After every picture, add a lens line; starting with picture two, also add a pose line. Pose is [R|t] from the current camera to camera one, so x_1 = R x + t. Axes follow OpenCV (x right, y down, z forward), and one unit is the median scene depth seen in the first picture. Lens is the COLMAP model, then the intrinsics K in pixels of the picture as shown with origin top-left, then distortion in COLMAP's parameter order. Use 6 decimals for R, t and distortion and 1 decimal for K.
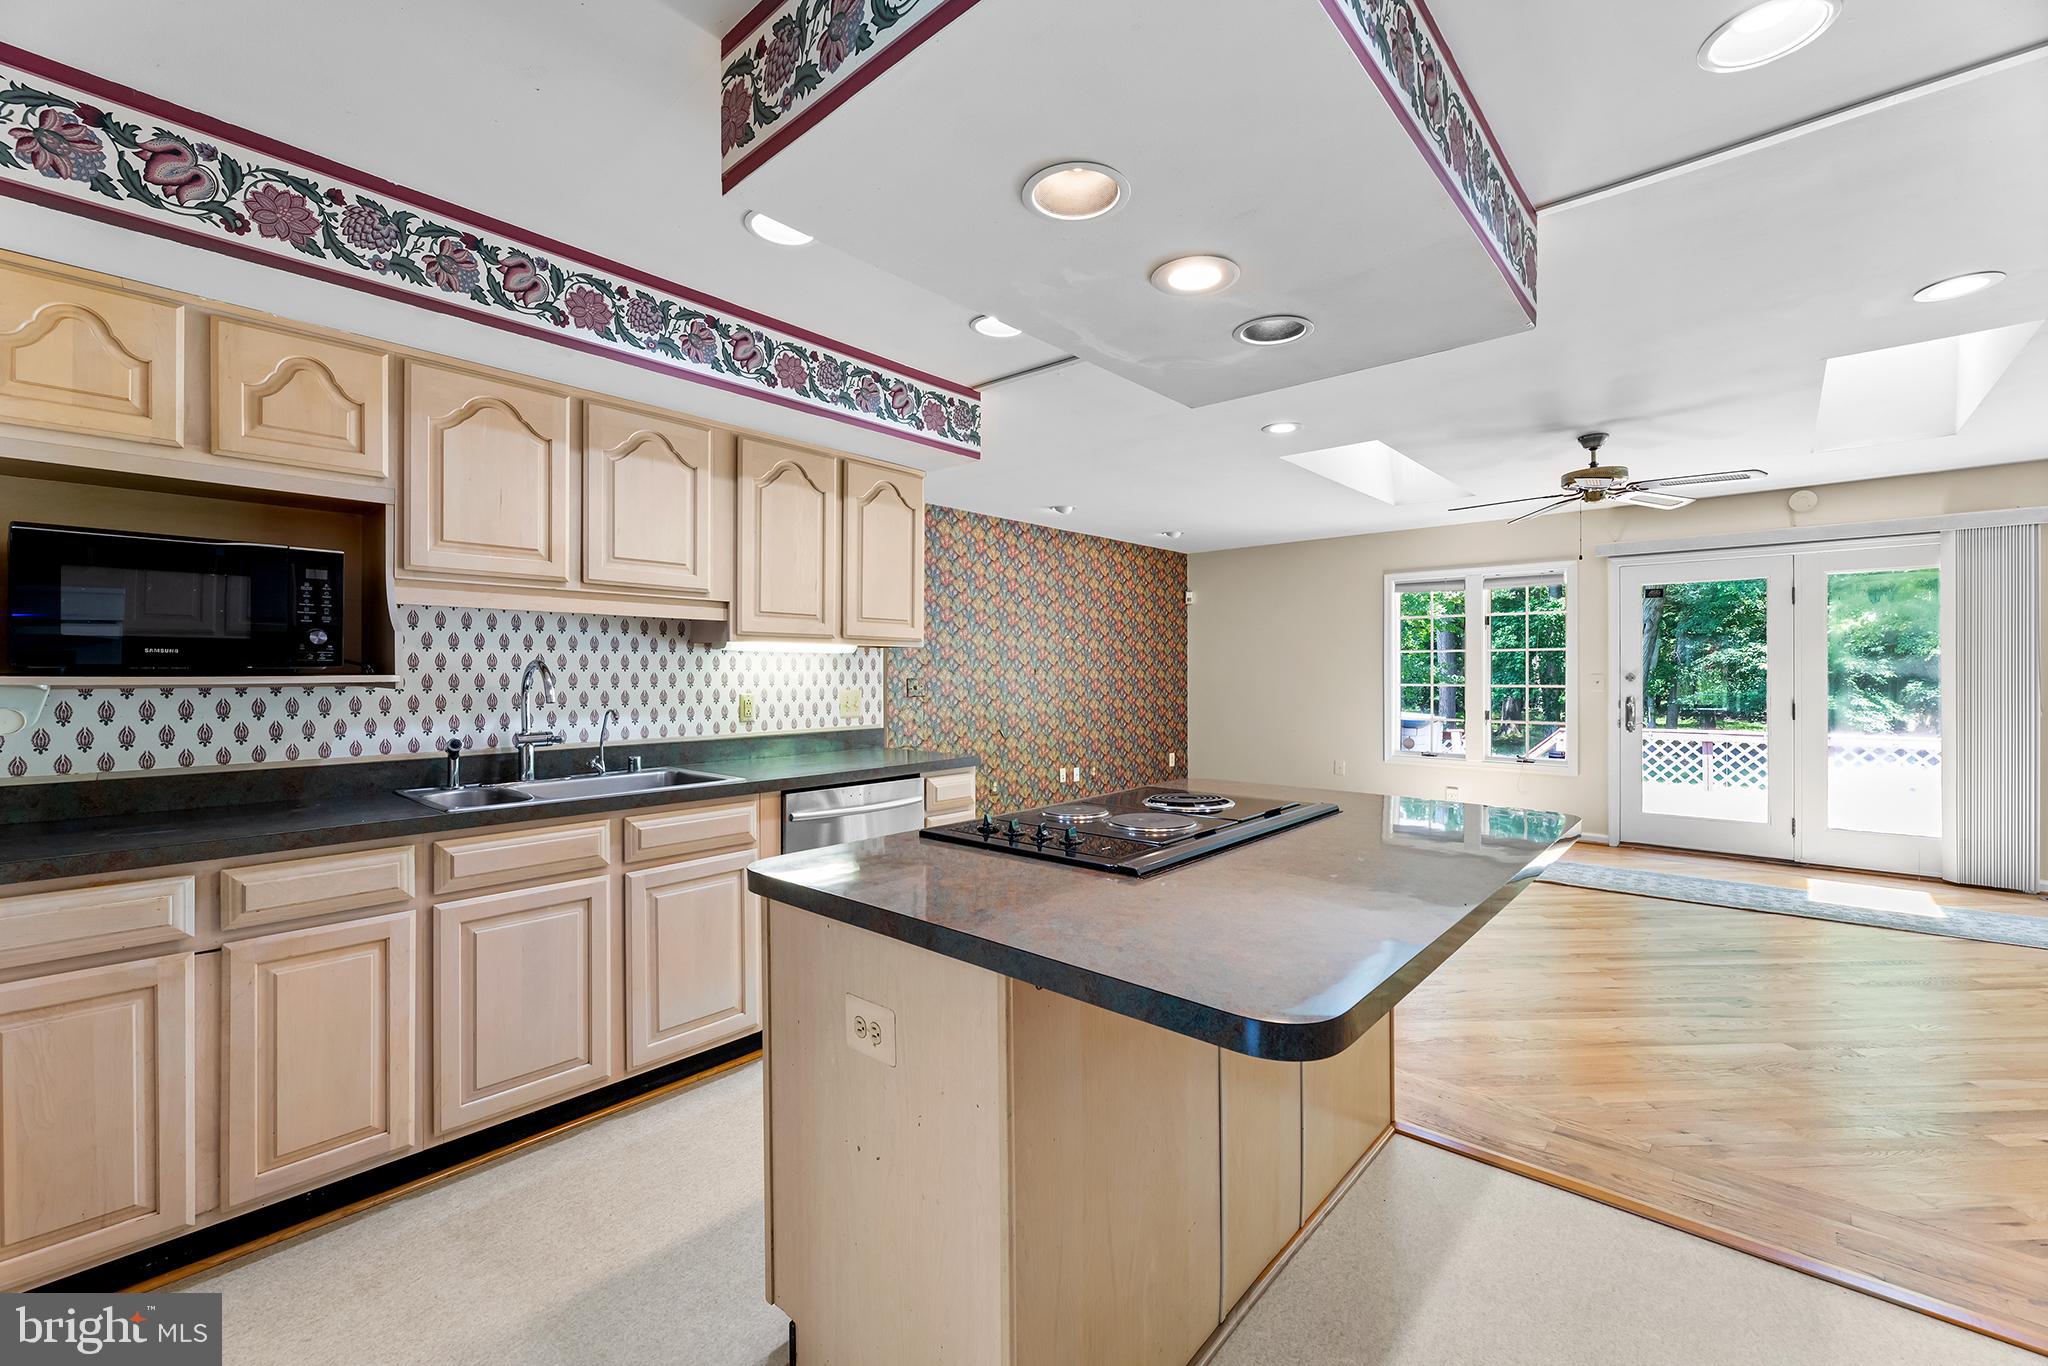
lens RADIAL K [[835.5, 0, 1021.3], [0, 835.5, 669.7], [0, 0, 1]] dist [-0.000987, -0.000307]
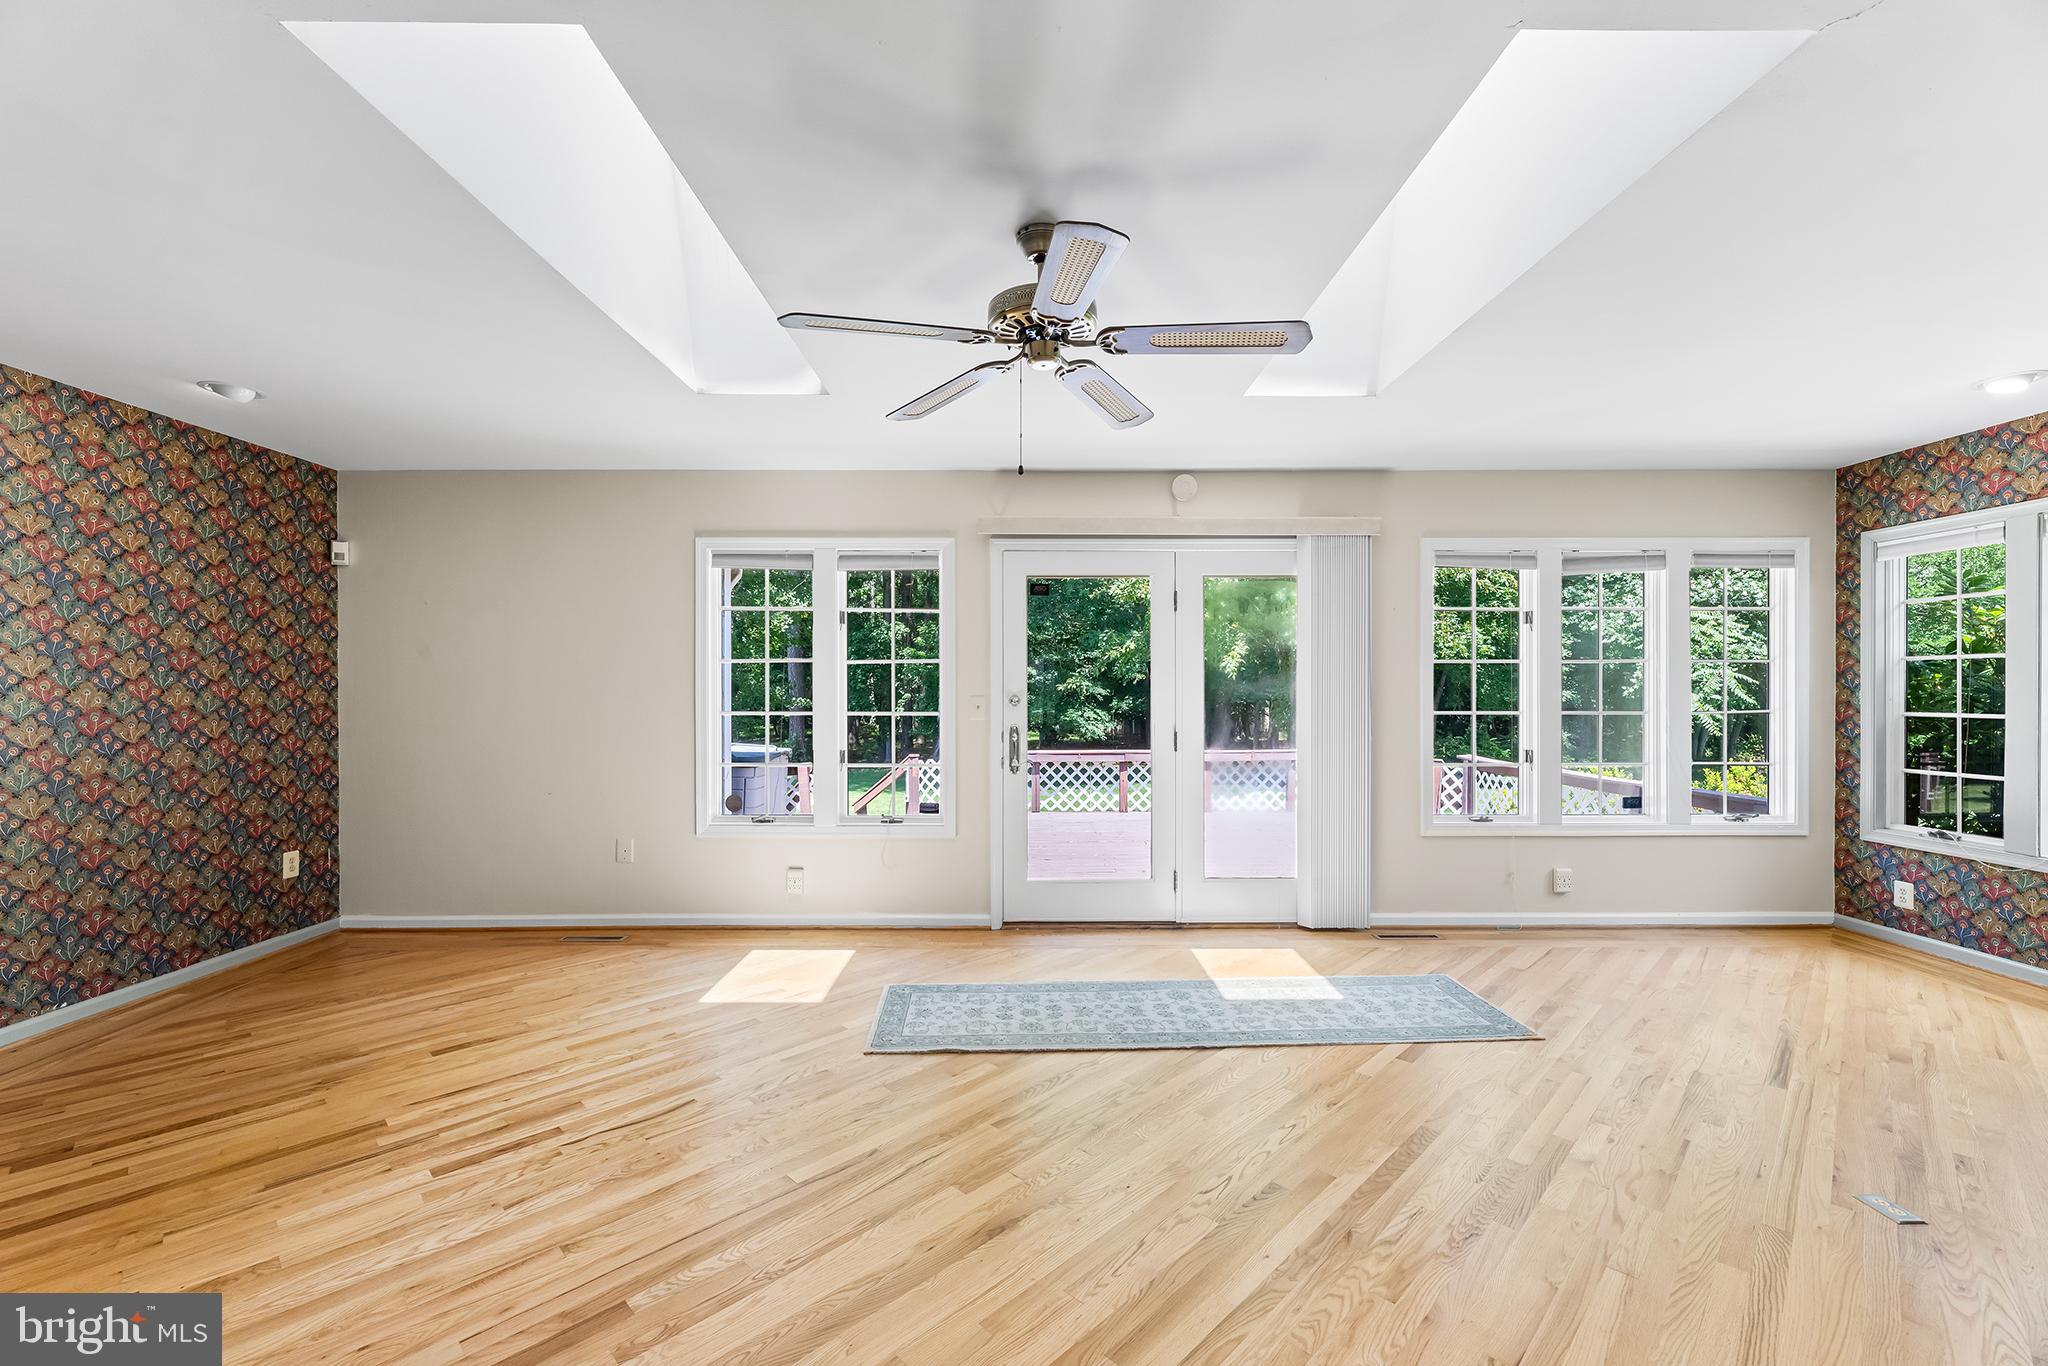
lens RADIAL K [[836.7, 0, 1023.7], [0, 836.7, 691.7], [0, 0, 1]] dist [-0.002065, -0.000205]
pose [[0.741872, -0.000376, 0.670541, 0.235088], [-0.002105, 0.999994, 0.002891, -0.000505], [-0.670538, -0.003556, 0.741867, 0.441654]]
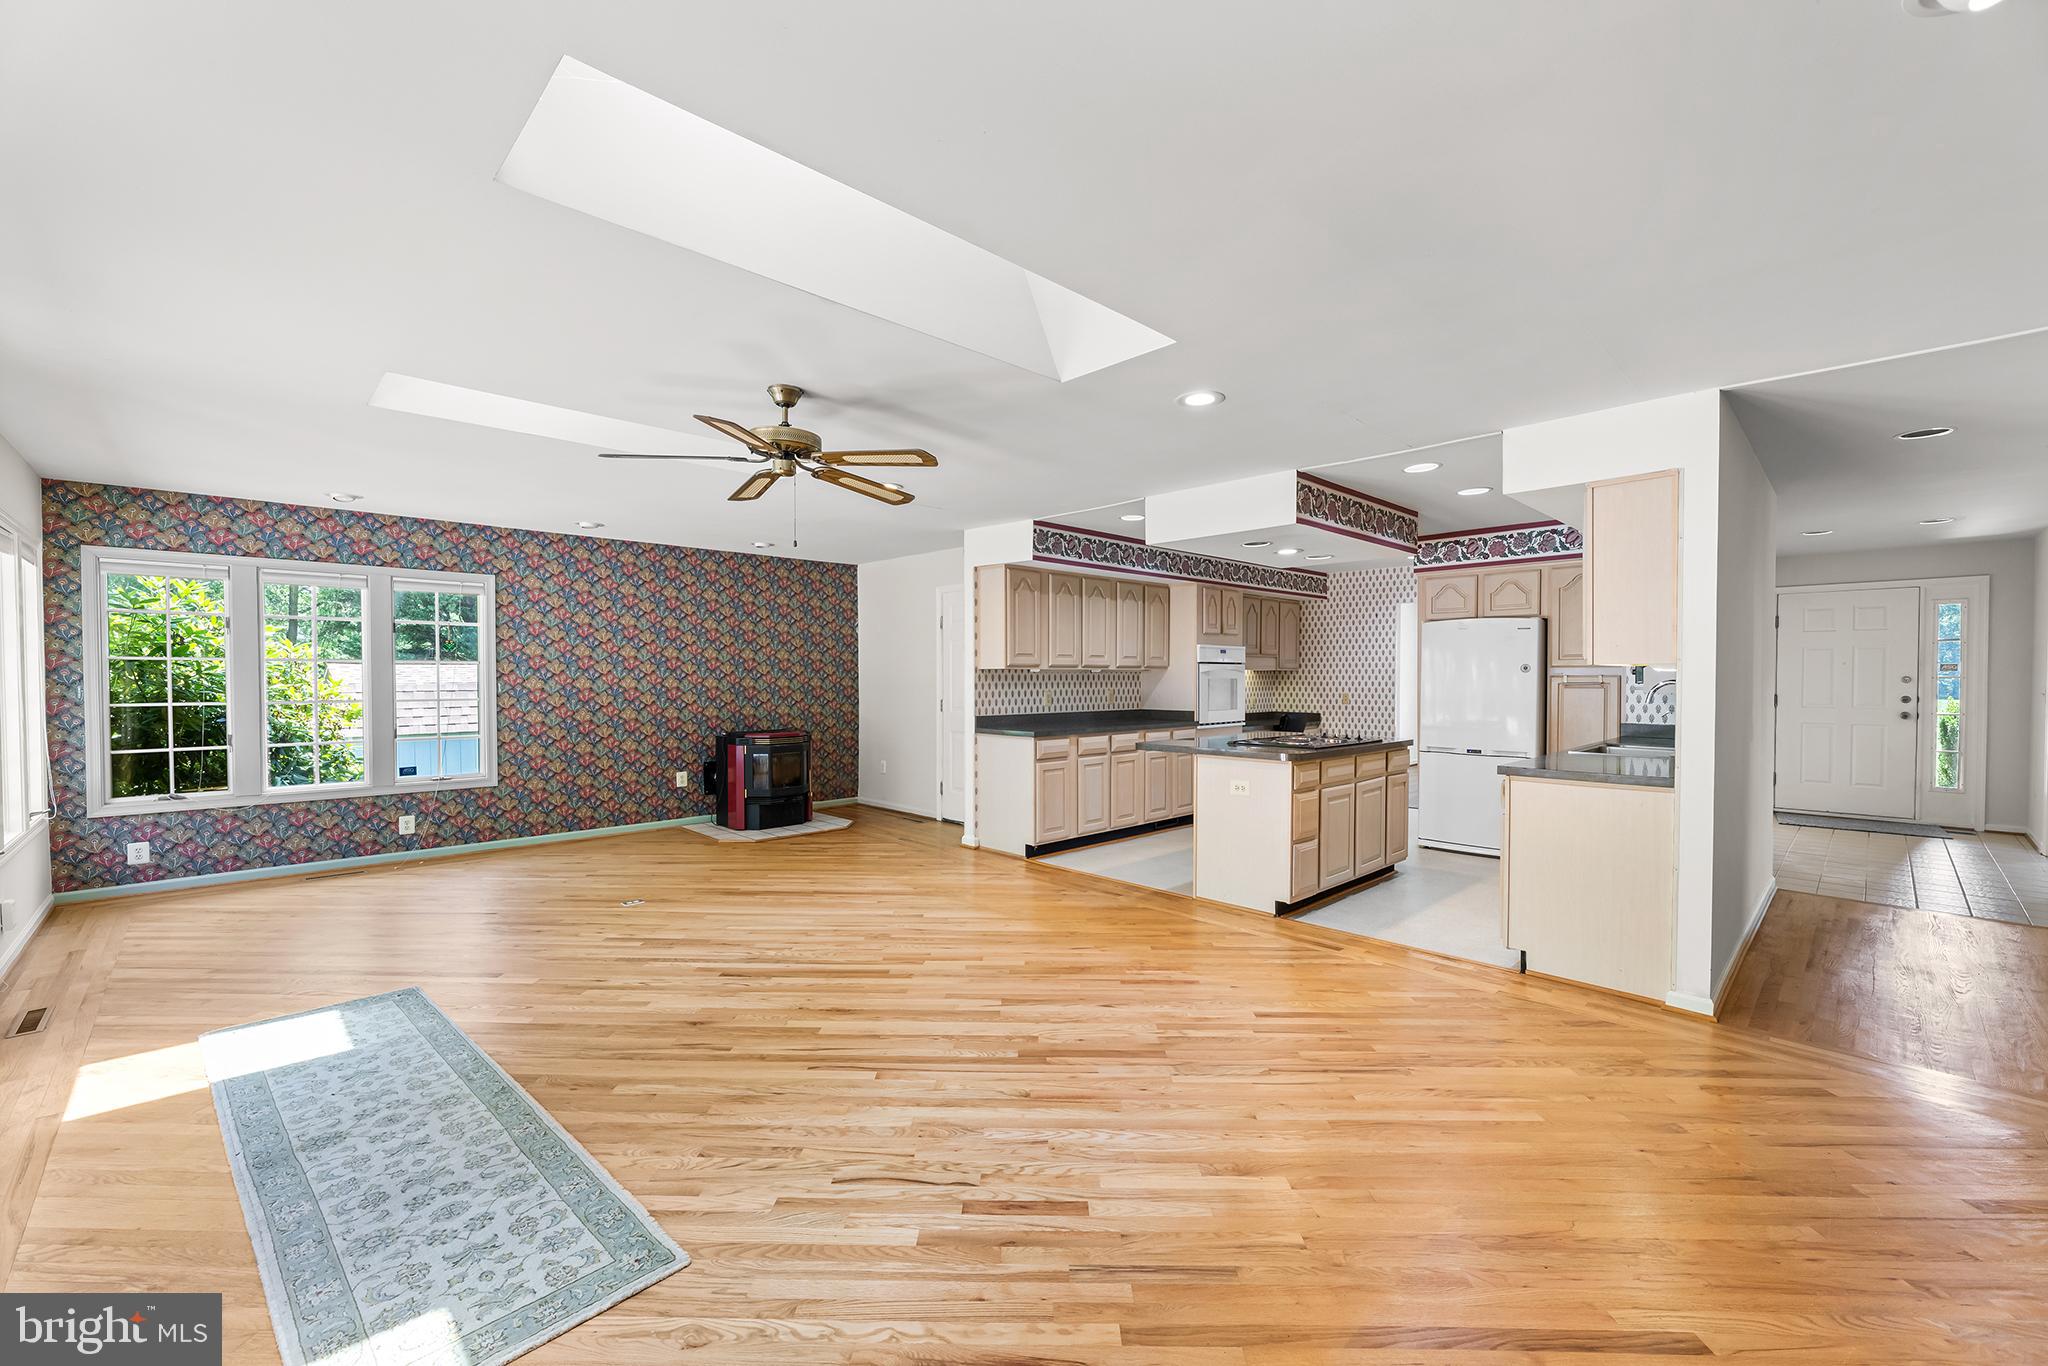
lens RADIAL K [[833.7, 0, 1018.5], [0, 833.7, 686.3], [0, 0, 1]] dist [-0.000540, -0.000124]
pose [[-0.997358, 0.000613, 0.072645, 0.292380], [0.001369, 0.999945, 0.010350, -0.007864], [-0.072634, 0.010422, -0.997304, 1.244458]]
